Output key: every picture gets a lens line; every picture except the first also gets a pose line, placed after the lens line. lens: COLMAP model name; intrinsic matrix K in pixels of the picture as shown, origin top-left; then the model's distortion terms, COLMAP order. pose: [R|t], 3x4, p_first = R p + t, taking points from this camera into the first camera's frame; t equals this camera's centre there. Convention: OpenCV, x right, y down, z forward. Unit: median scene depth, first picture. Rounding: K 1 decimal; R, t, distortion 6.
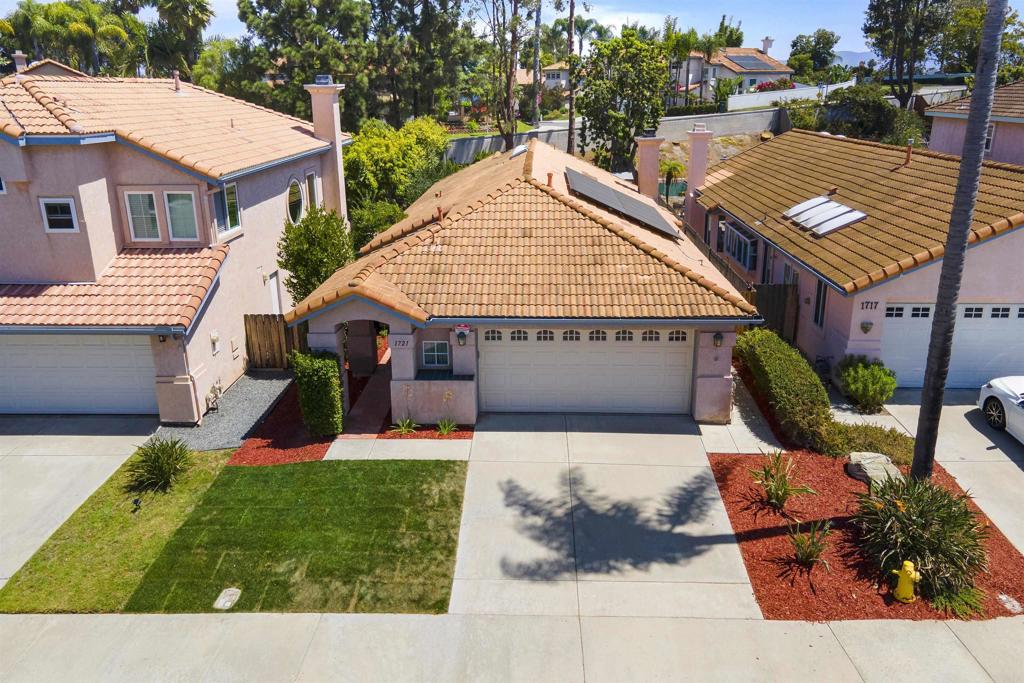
lens RADIAL K [[750.7, 0, 515.1], [0, 750.7, 313.6], [0, 0, 1]] dist [-0.000087, 0.072568]
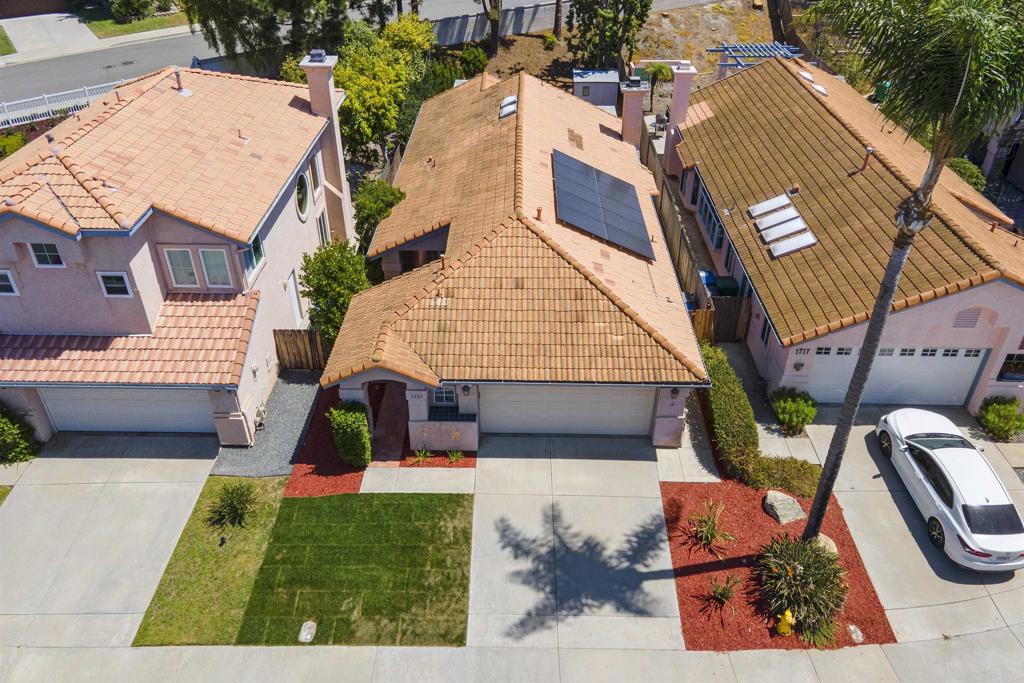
lens RADIAL K [[750.7, 0, 515.1], [0, 750.7, 313.6], [0, 0, 1]] dist [-0.000087, 0.072568]
pose [[0.999655, -0.002241, 0.026182, -0.023588], [-0.005319, 0.958477, 0.285119, -0.441926], [-0.025734, -0.285160, 0.958134, -0.136299]]
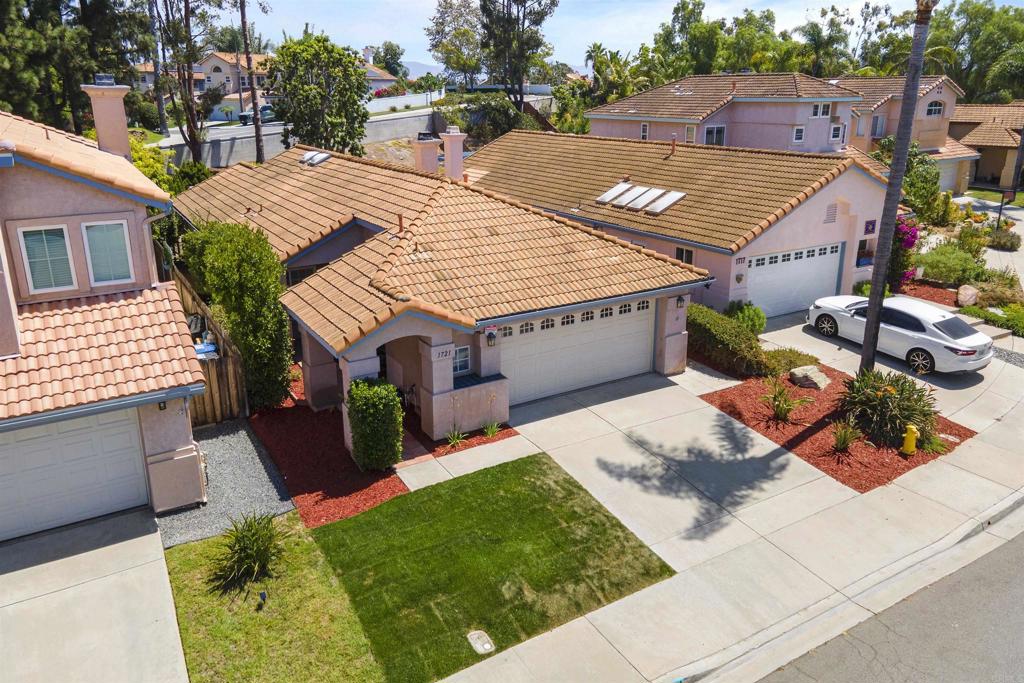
lens RADIAL K [[741.8, 0, 511.8], [0, 741.8, 310.0], [0, 0, 1]] dist [0.036206, 0.004174]
pose [[0.838059, -0.152116, 0.523945, -0.574516], [0.157508, 0.986912, 0.034593, -0.036273], [-0.522350, 0.053535, 0.851049, 0.136844]]
